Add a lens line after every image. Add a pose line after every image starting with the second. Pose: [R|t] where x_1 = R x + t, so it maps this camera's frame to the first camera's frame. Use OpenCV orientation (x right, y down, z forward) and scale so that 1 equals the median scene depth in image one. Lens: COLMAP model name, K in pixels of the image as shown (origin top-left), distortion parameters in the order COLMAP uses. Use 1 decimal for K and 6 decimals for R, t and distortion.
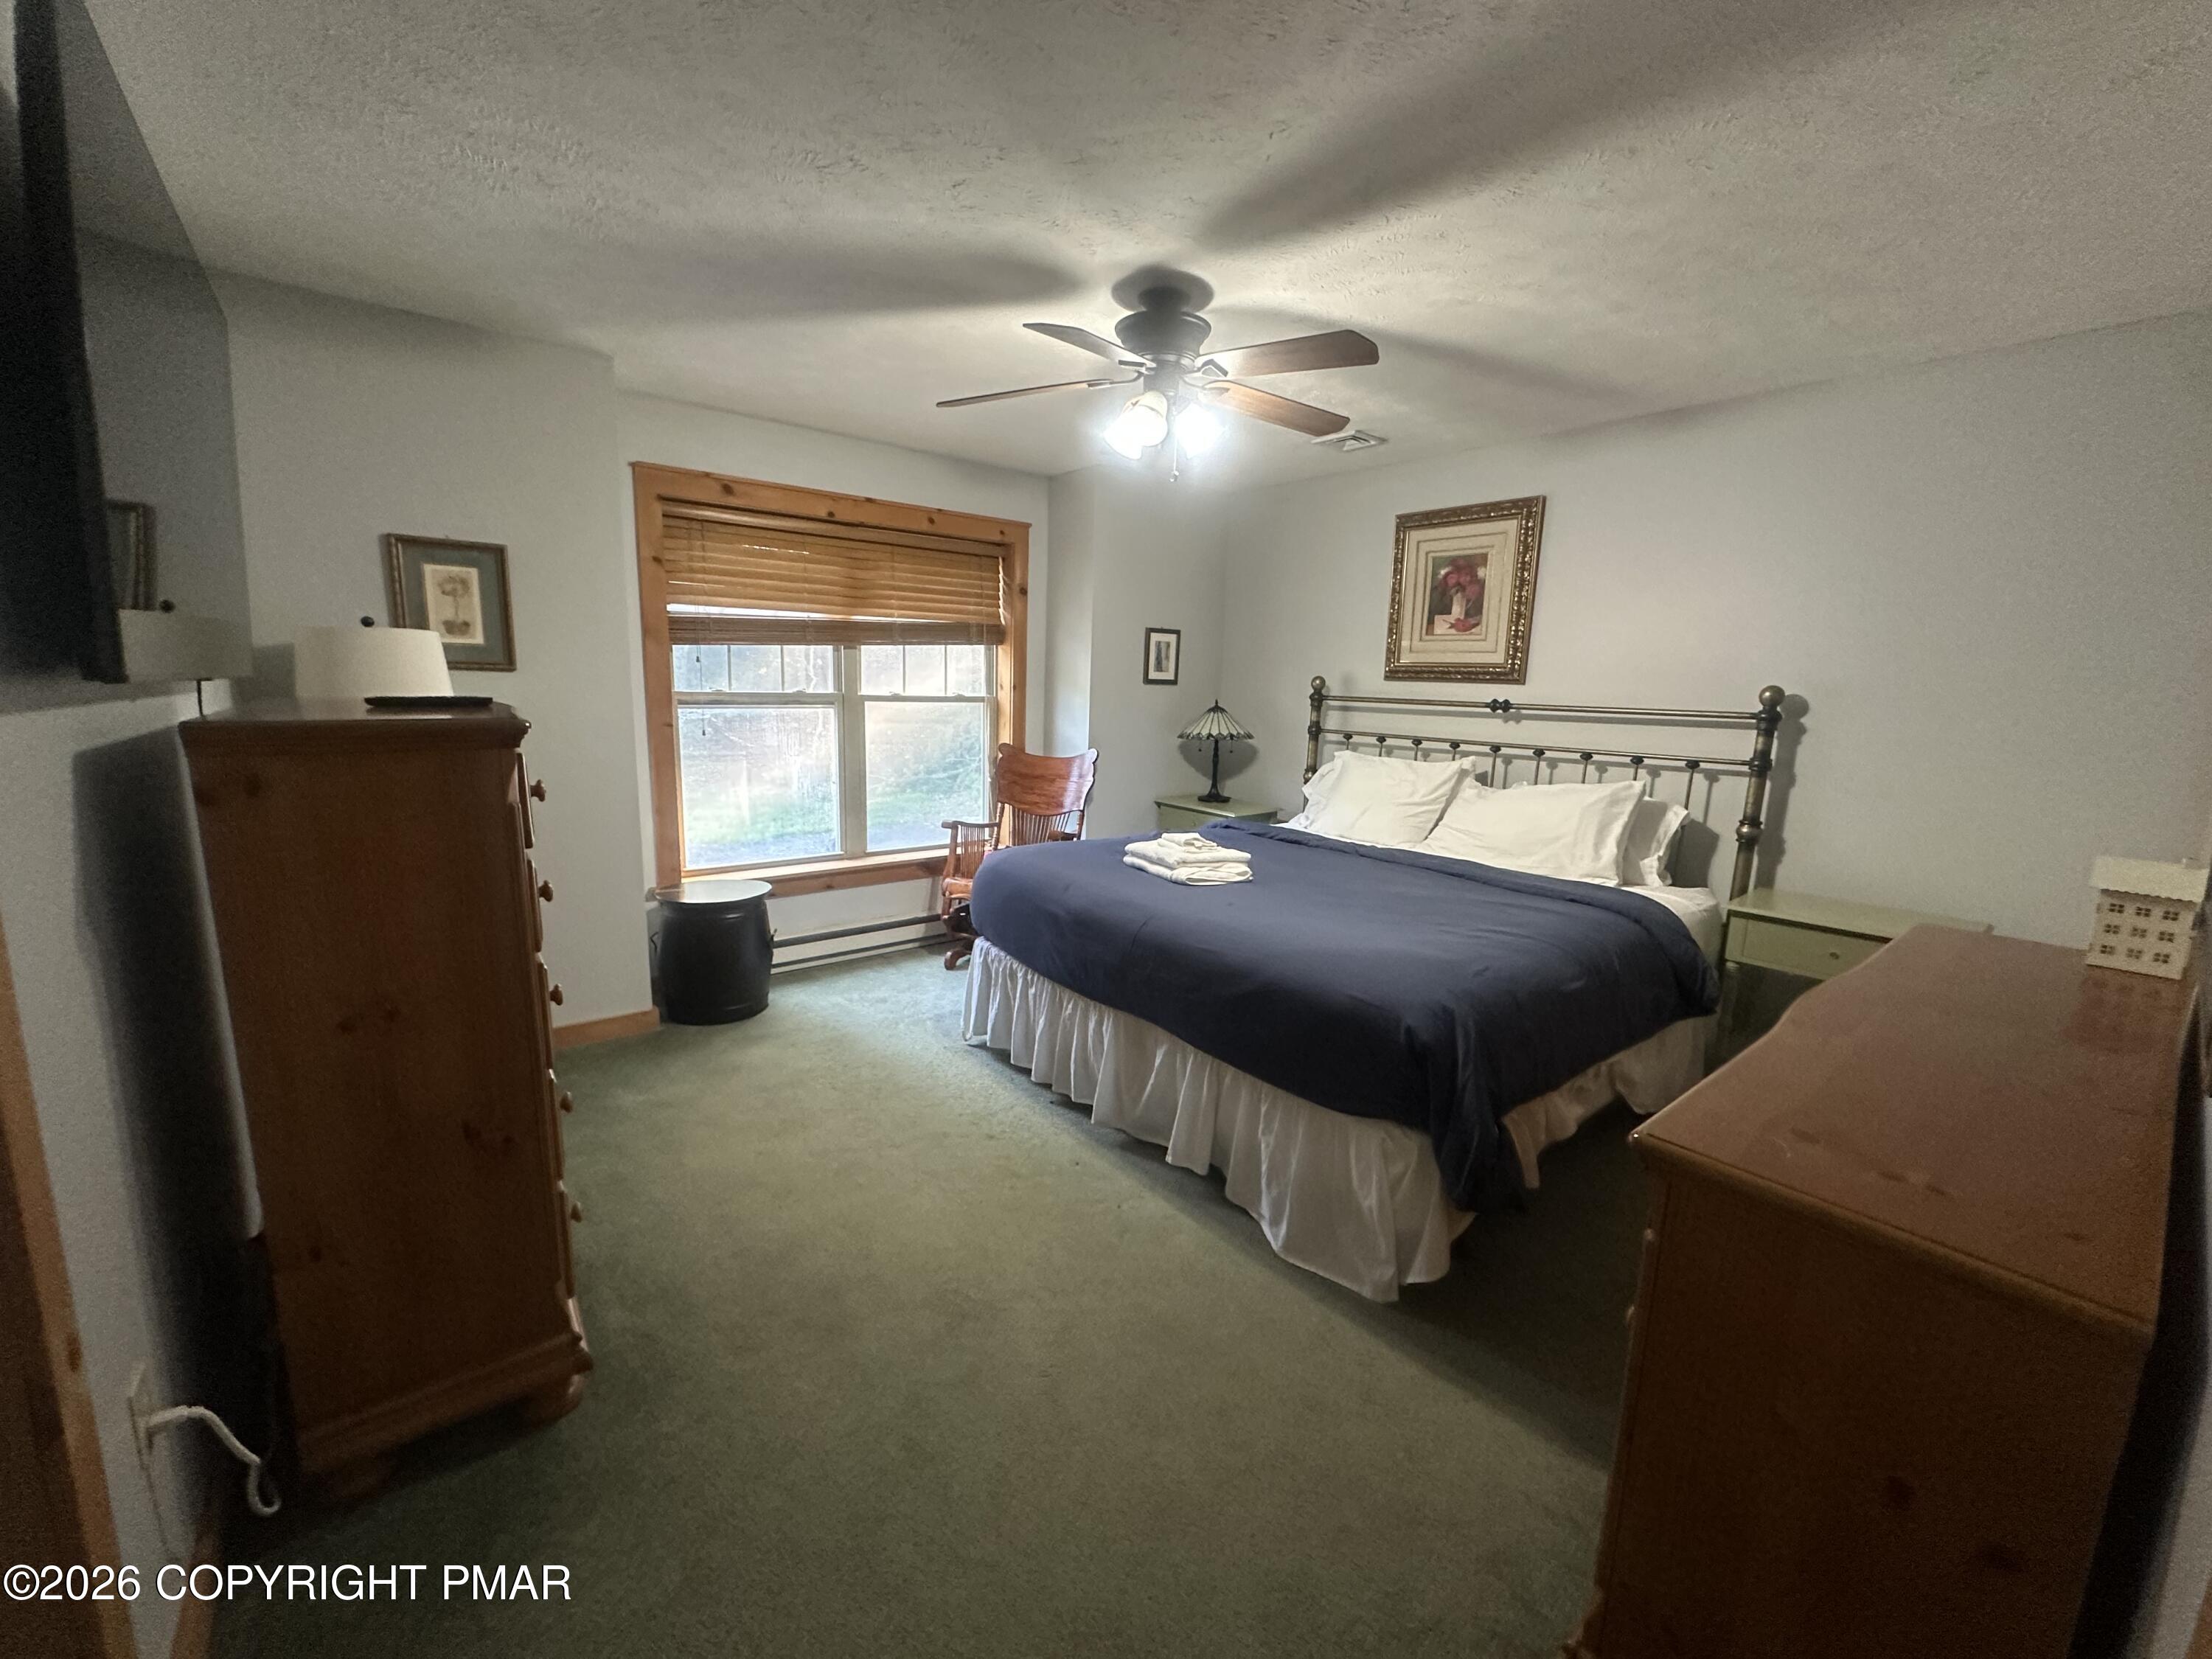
lens RADIAL K [[881.8, 0, 1103.8], [0, 881.8, 830.5], [0, 0, 1]] dist [-0.000636, -0.000143]
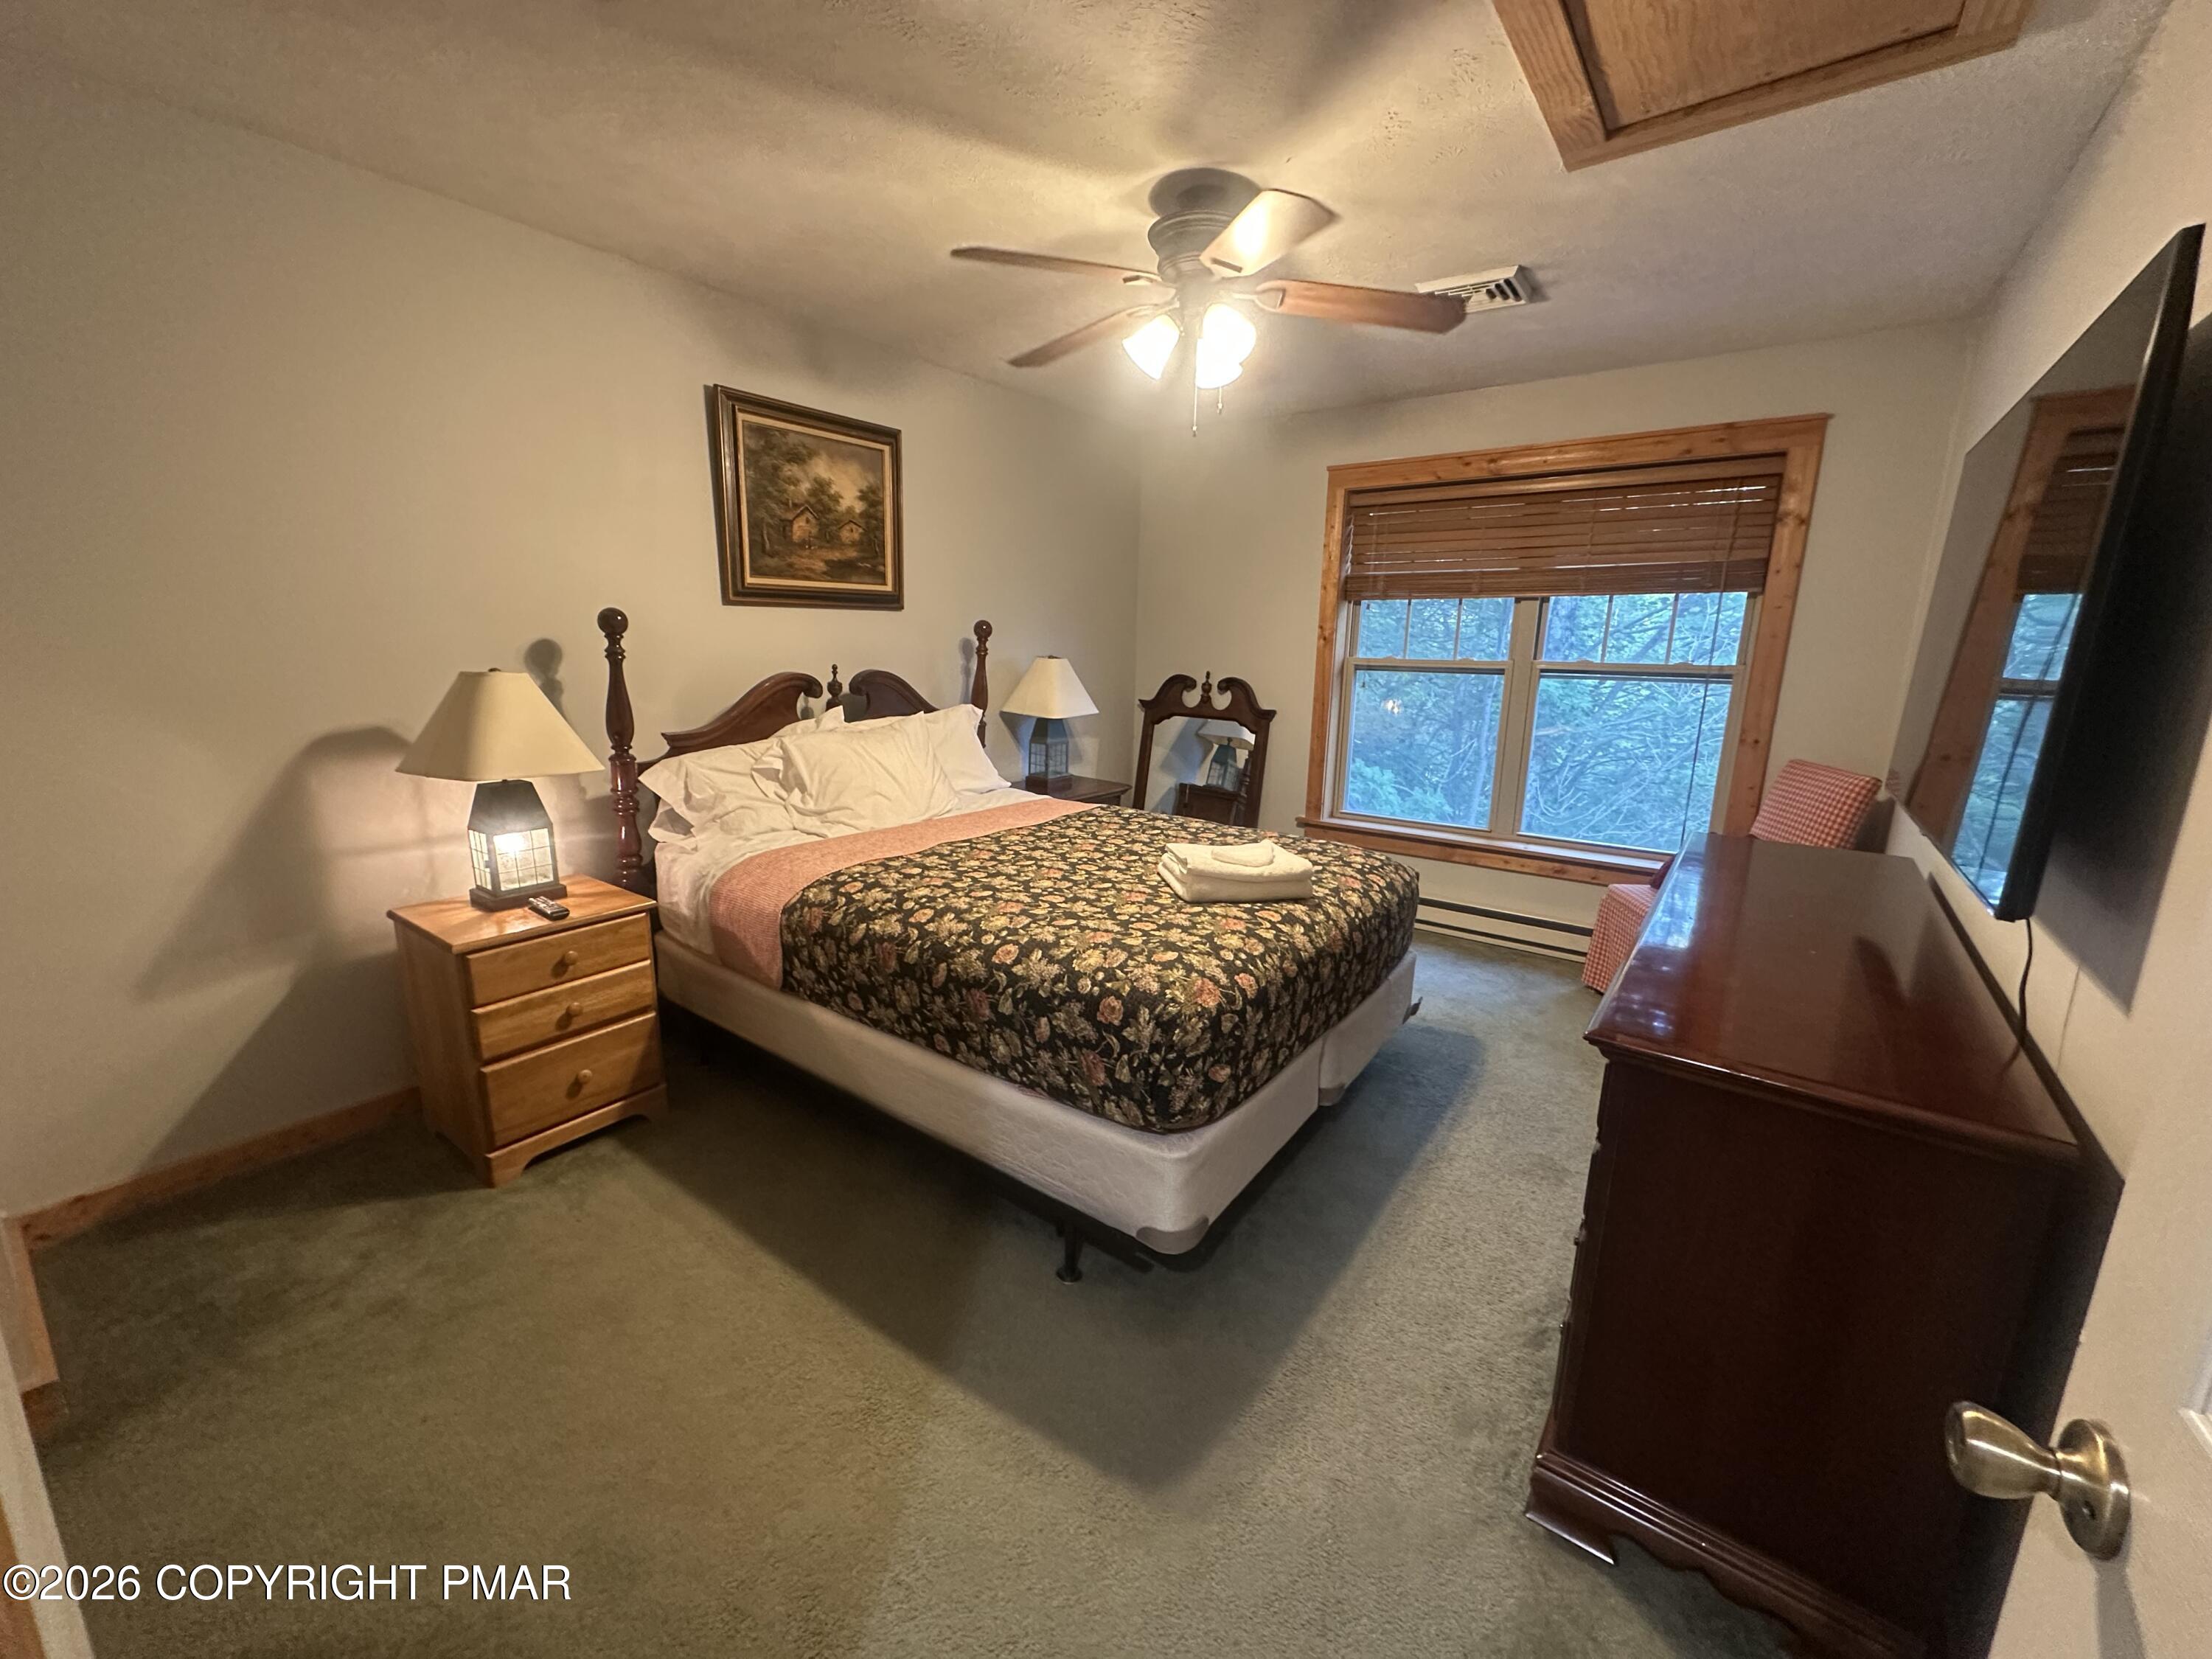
lens RADIAL K [[881.8, 0, 1103.8], [0, 881.8, 830.5], [0, 0, 1]] dist [-0.000636, -0.000143]
pose [[0.973311, -0.064278, 0.220305, -0.779718], [0.053992, 0.997165, 0.052405, -0.079455], [-0.223049, -0.039112, 0.974022, 0.397990]]
